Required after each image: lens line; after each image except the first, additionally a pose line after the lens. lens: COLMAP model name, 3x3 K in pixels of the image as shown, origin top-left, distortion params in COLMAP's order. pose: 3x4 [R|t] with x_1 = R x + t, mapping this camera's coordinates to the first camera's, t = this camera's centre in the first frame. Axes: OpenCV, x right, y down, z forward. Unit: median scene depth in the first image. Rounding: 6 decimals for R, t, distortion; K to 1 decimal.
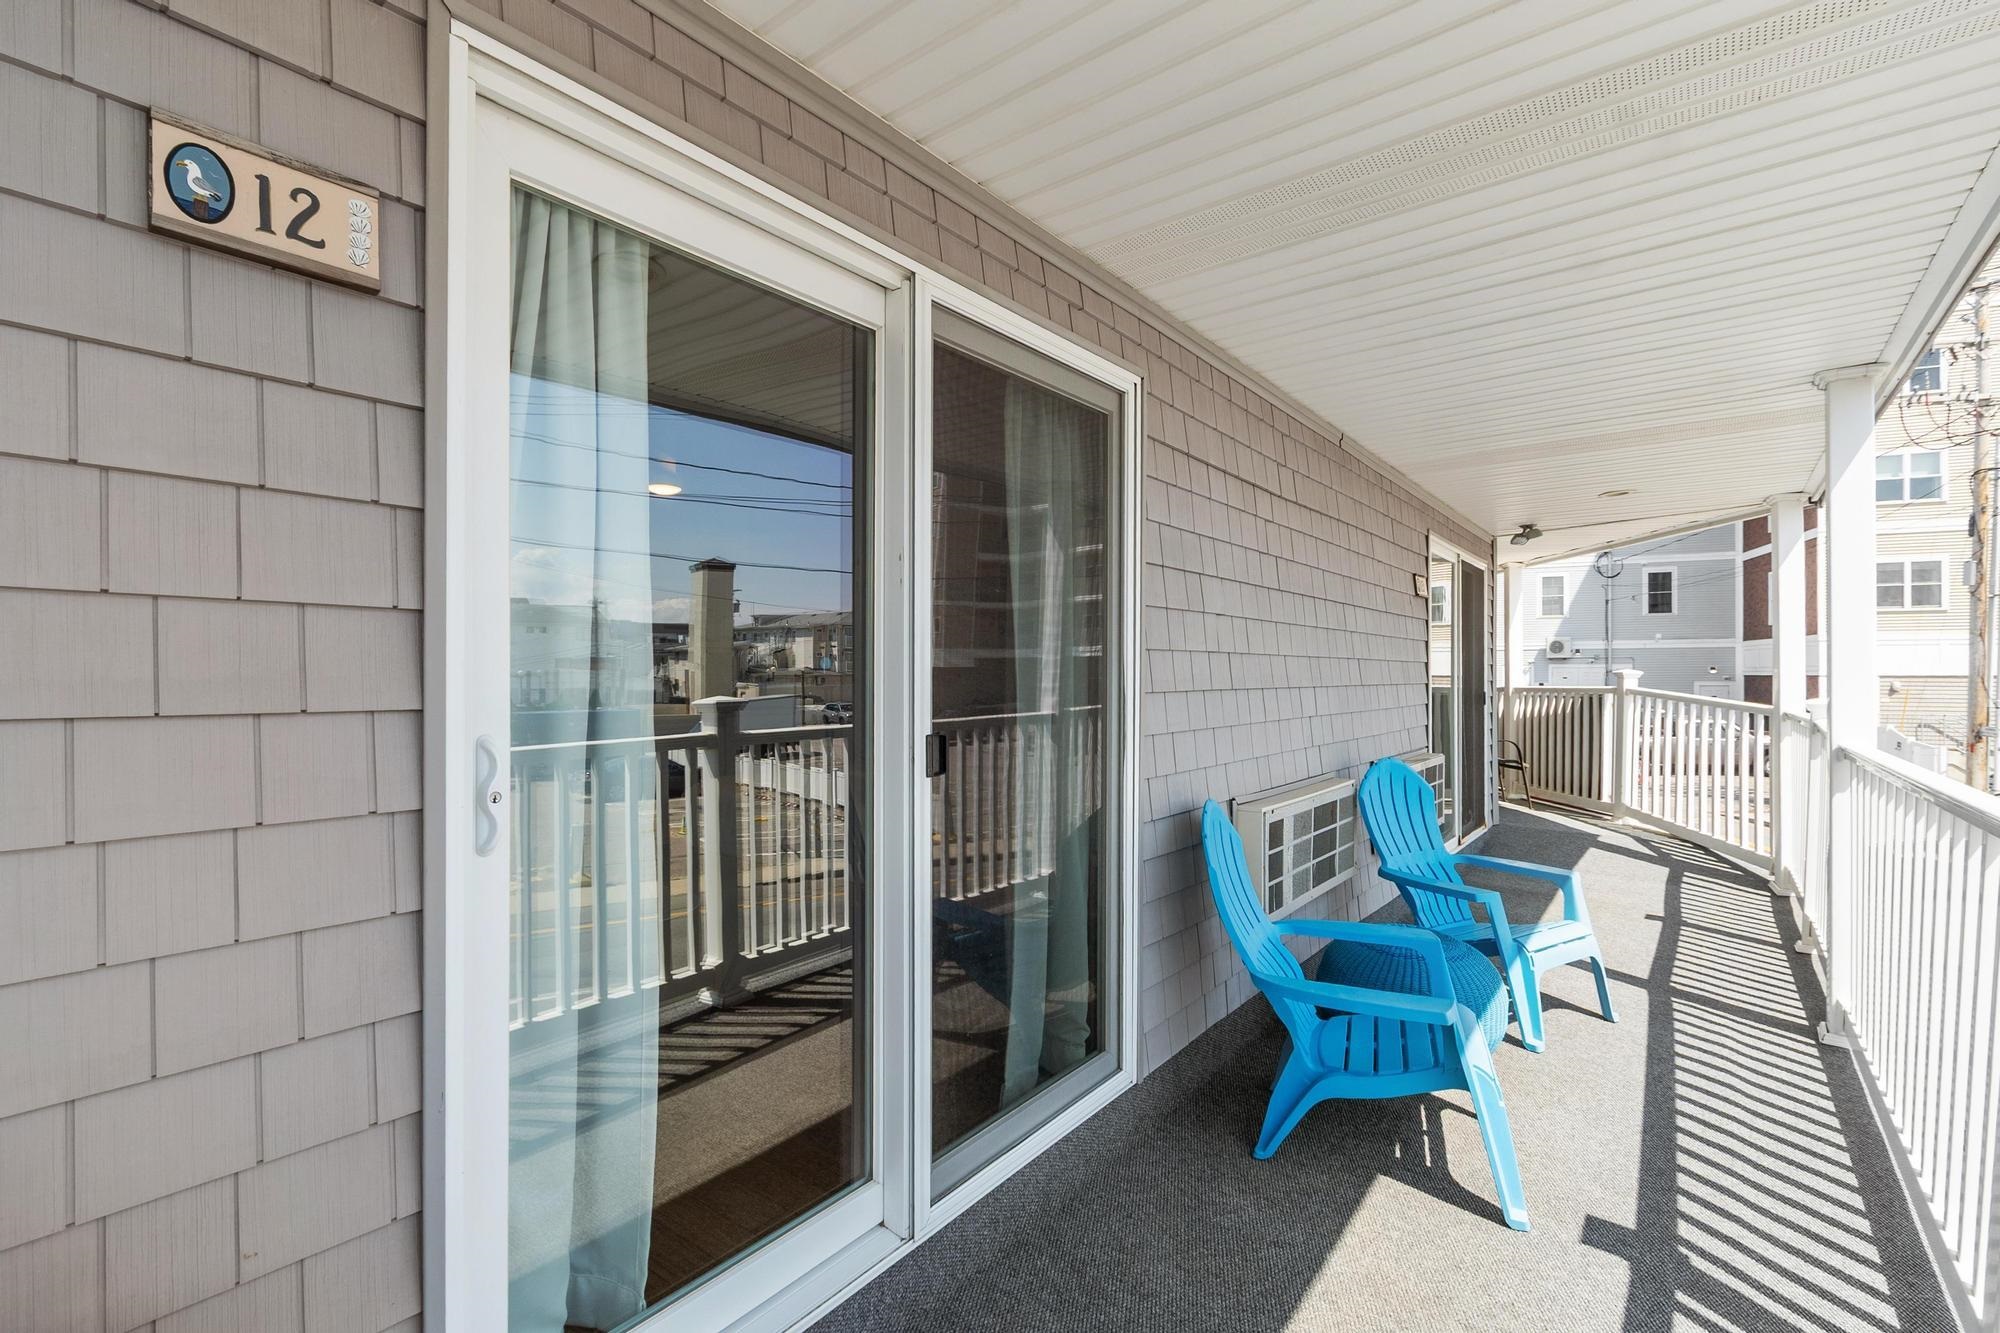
lens RADIAL K [[876.5, 0, 1005.0], [0, 876.5, 668.9], [0, 0, 1]] dist [-0.000420, -0.000125]
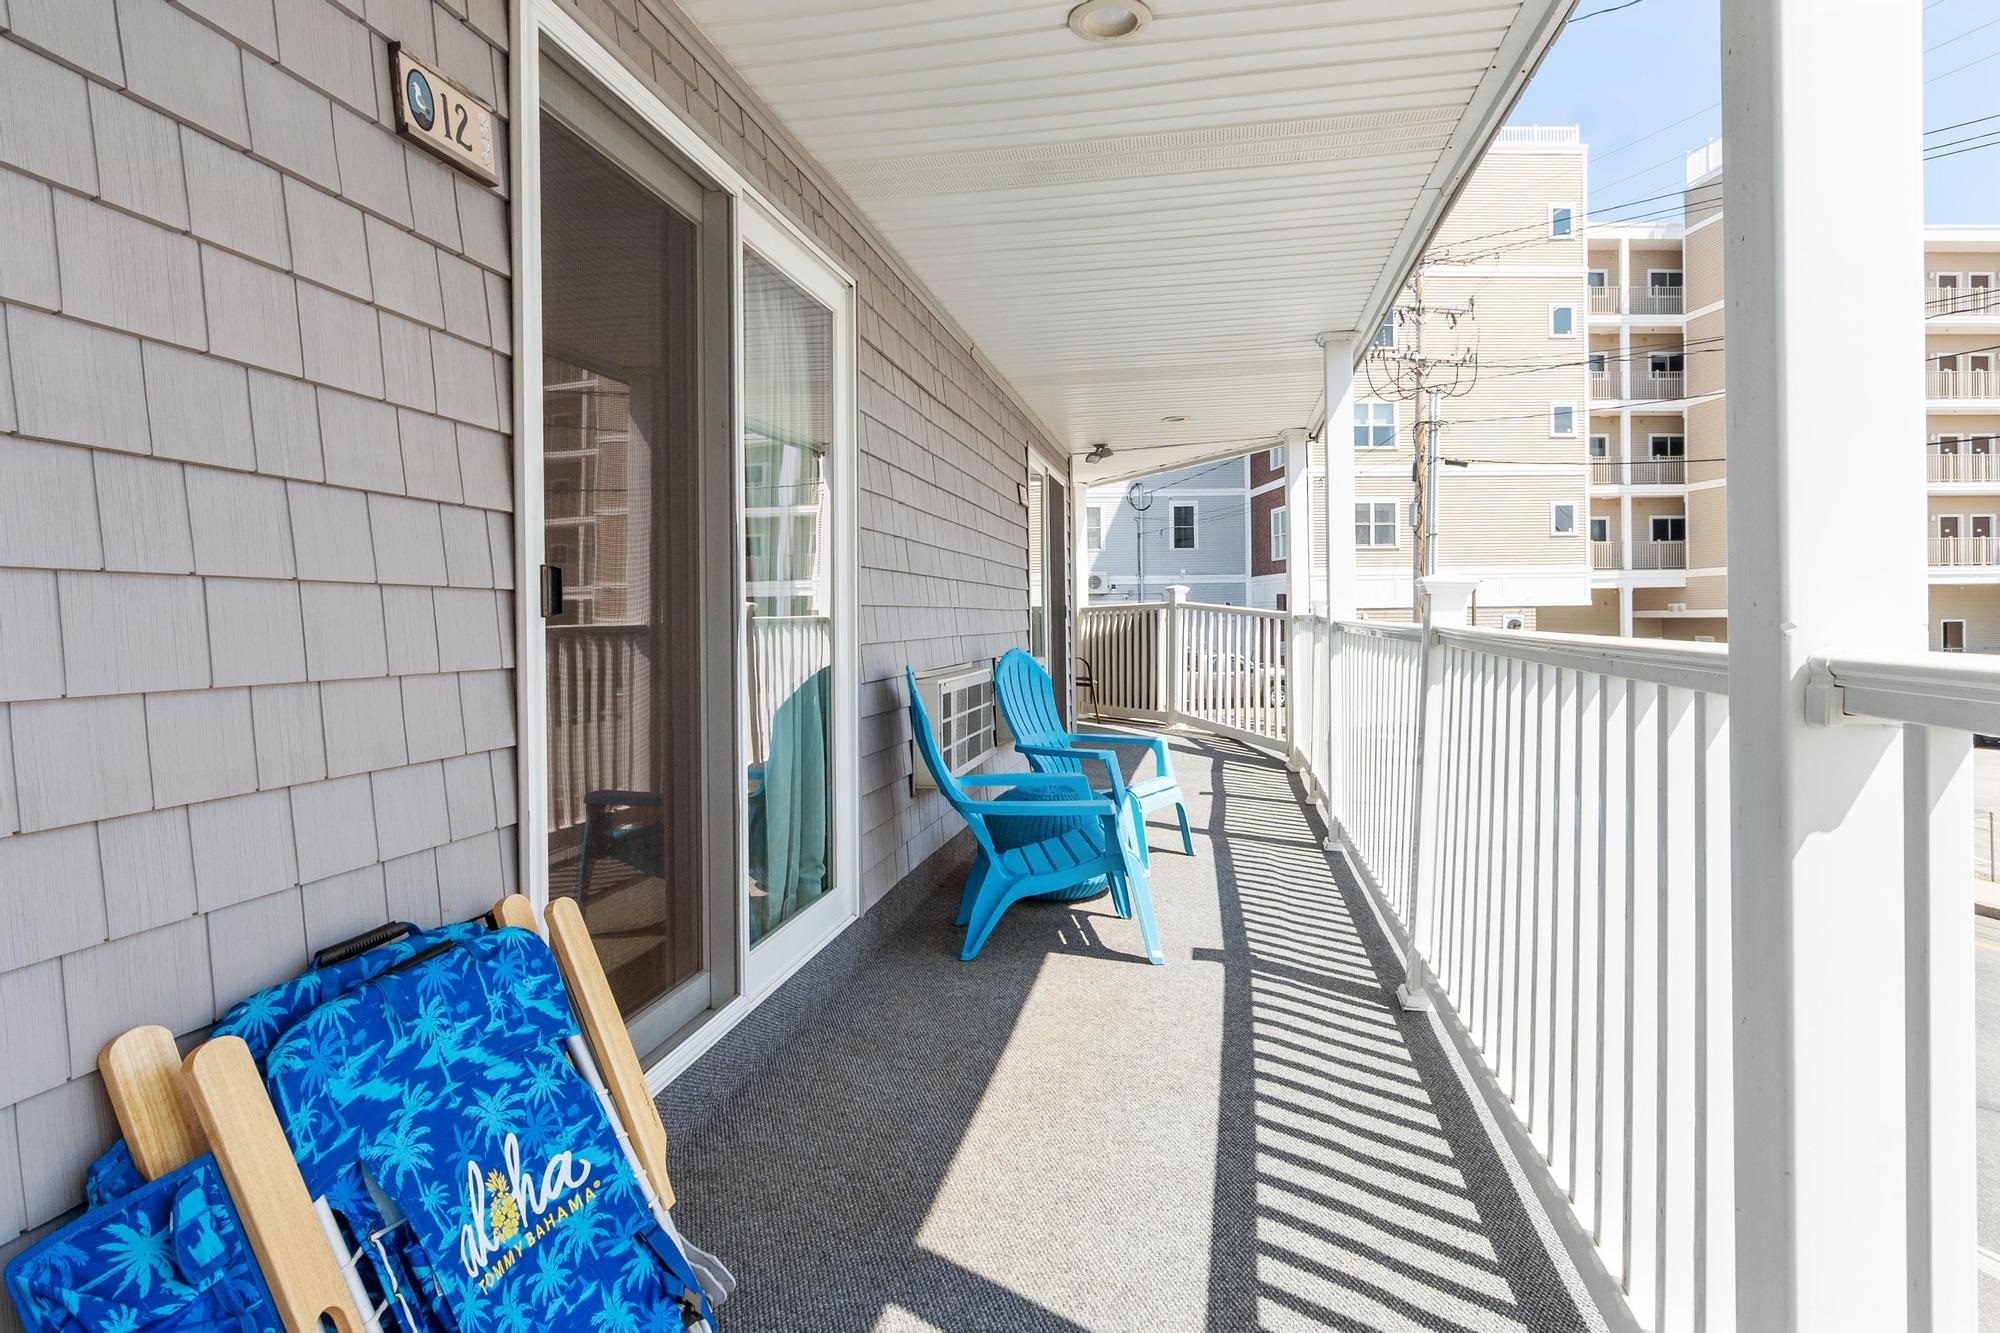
lens RADIAL K [[1123.4, 0, 953.1], [0, 1123.4, 615.0], [0, 0, 1]] dist [0.005951, 0.000974]
pose [[0.903334, -0.008315, 0.428856, -0.166703], [0.008132, 0.999964, 0.002258, 0.041936], [-0.428860, 0.001448, 0.903370, -0.161279]]
